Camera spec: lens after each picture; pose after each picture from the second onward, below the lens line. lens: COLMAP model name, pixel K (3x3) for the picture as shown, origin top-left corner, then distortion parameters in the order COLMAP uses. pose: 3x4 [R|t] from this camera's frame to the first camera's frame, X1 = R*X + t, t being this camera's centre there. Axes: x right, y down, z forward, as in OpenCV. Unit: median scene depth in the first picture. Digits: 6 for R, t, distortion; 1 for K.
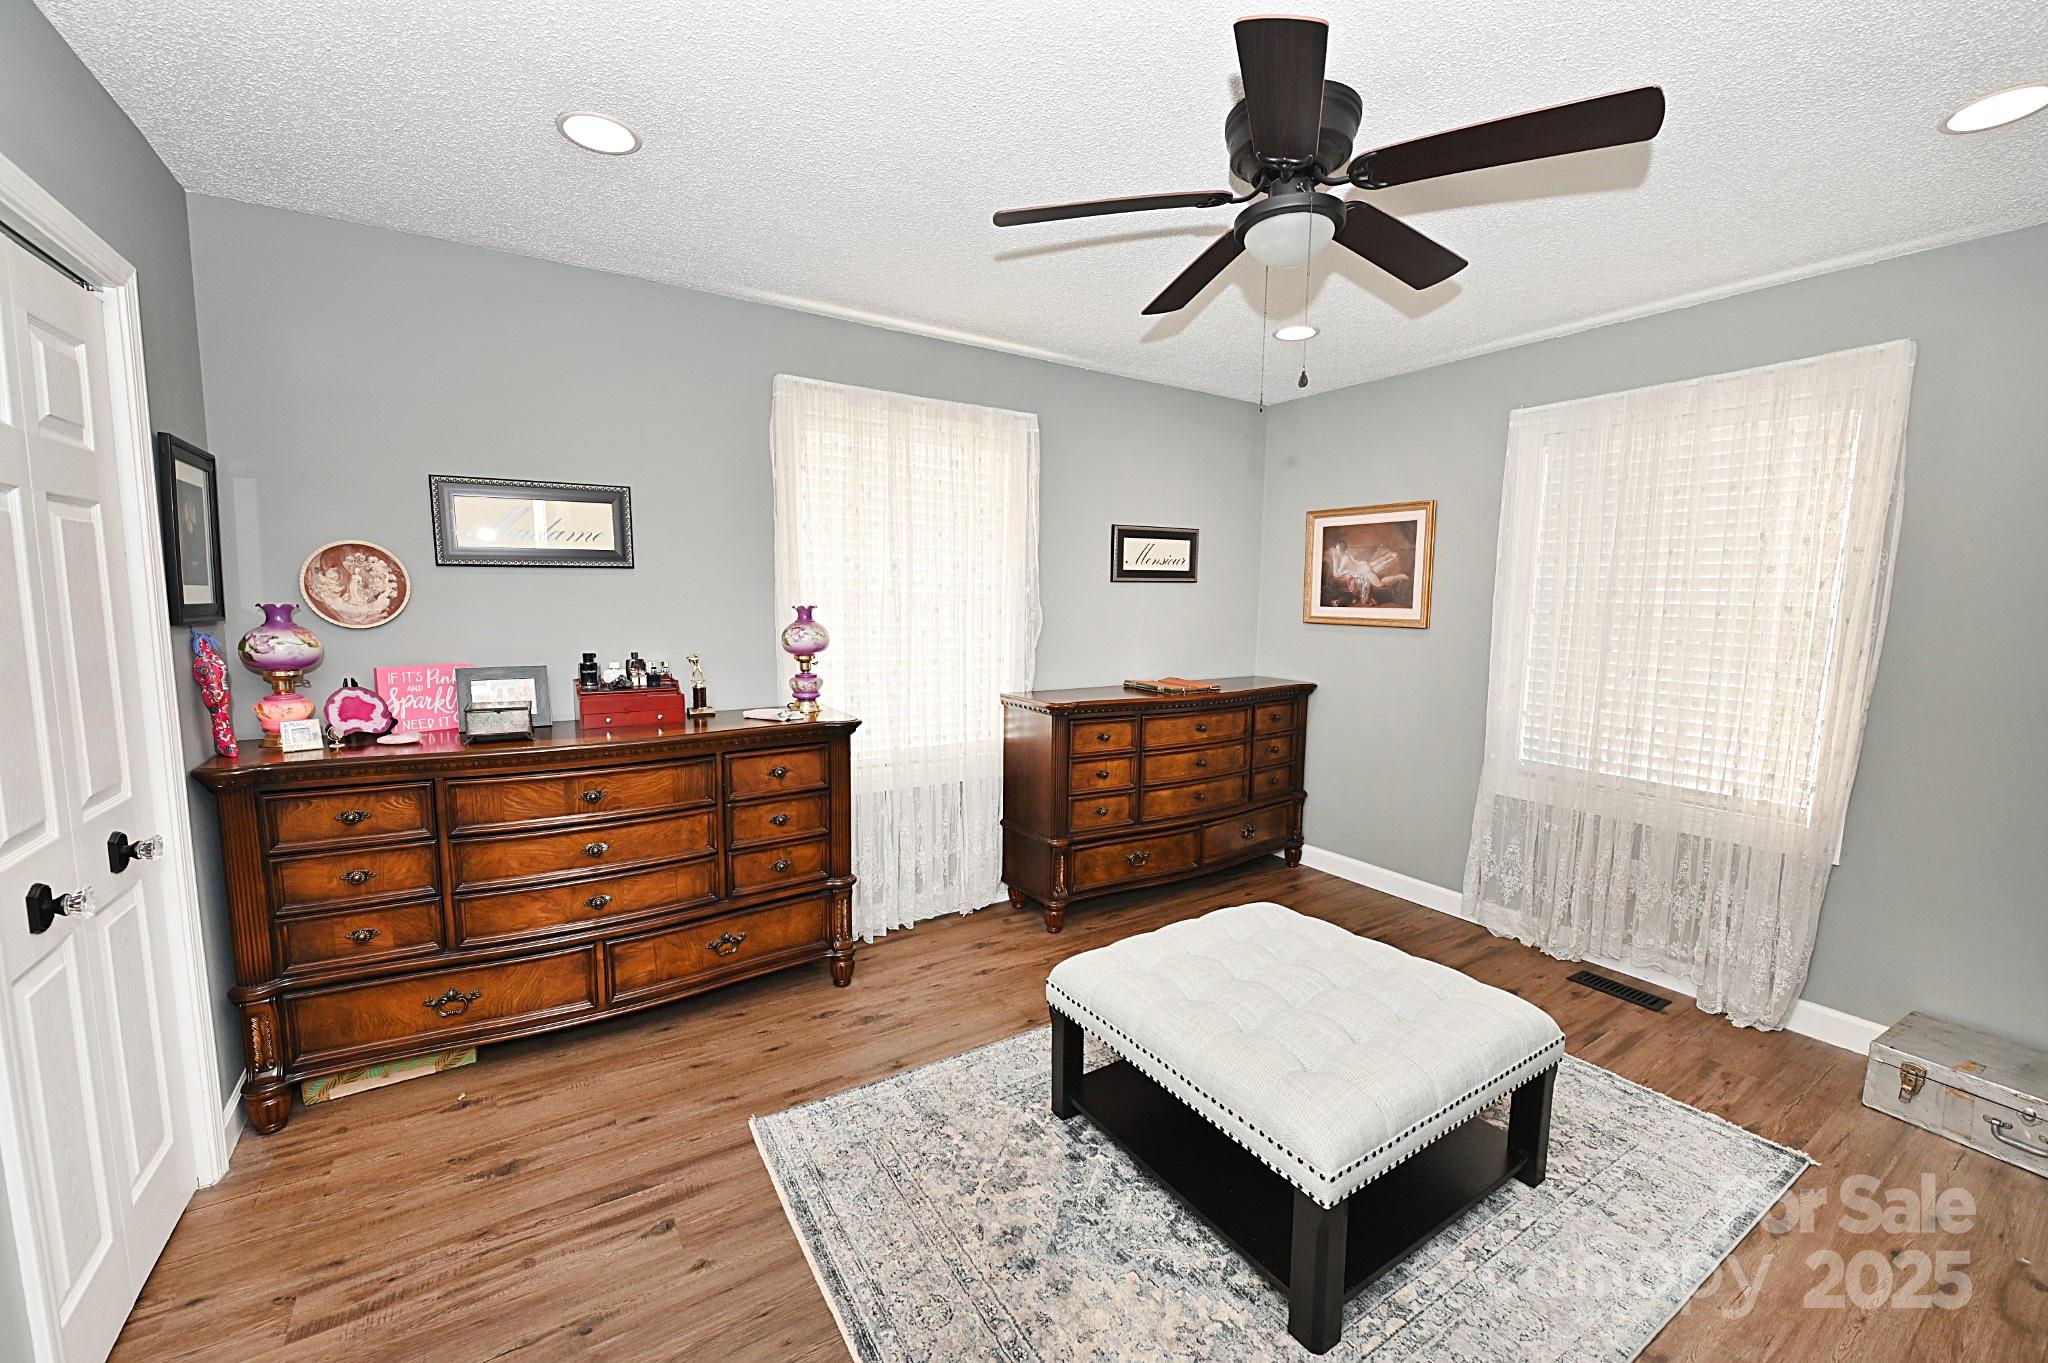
lens RADIAL K [[811.6, 0, 1011.4], [0, 811.6, 685.7], [0, 0, 1]] dist [-0.007785, -0.000874]
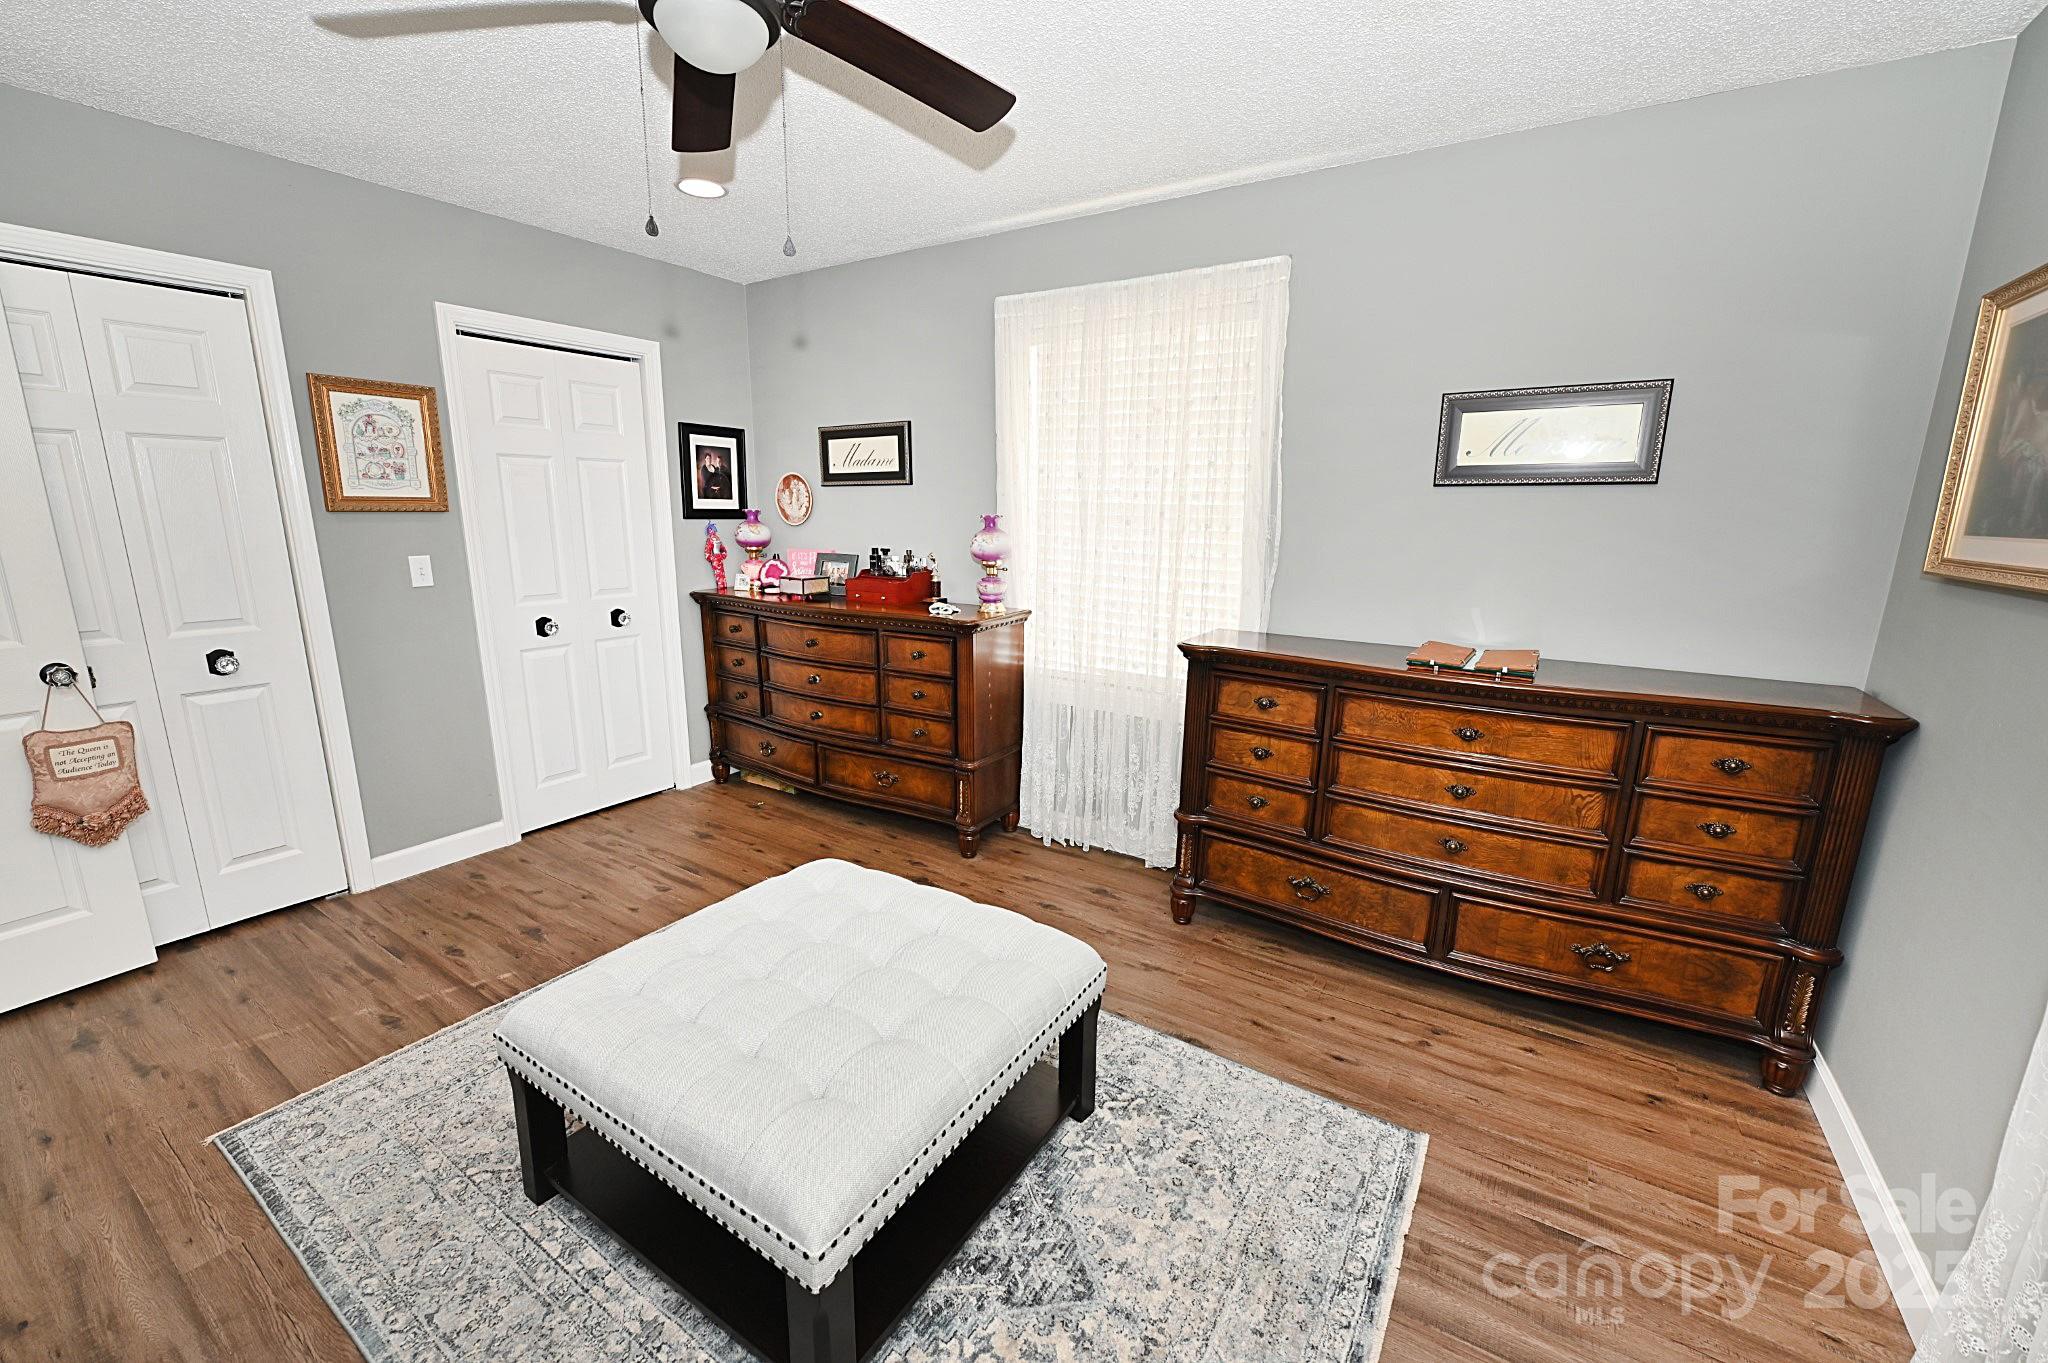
lens RADIAL K [[811.6, 0, 1010.8], [0, 811.6, 675.2], [0, 0, 1]] dist [-0.007785, -0.000874]
pose [[0.412313, 0.183939, -0.892280, 0.845507], [-0.106198, 0.982433, 0.153451, -0.062376], [0.904831, 0.031489, 0.424604, 0.618198]]
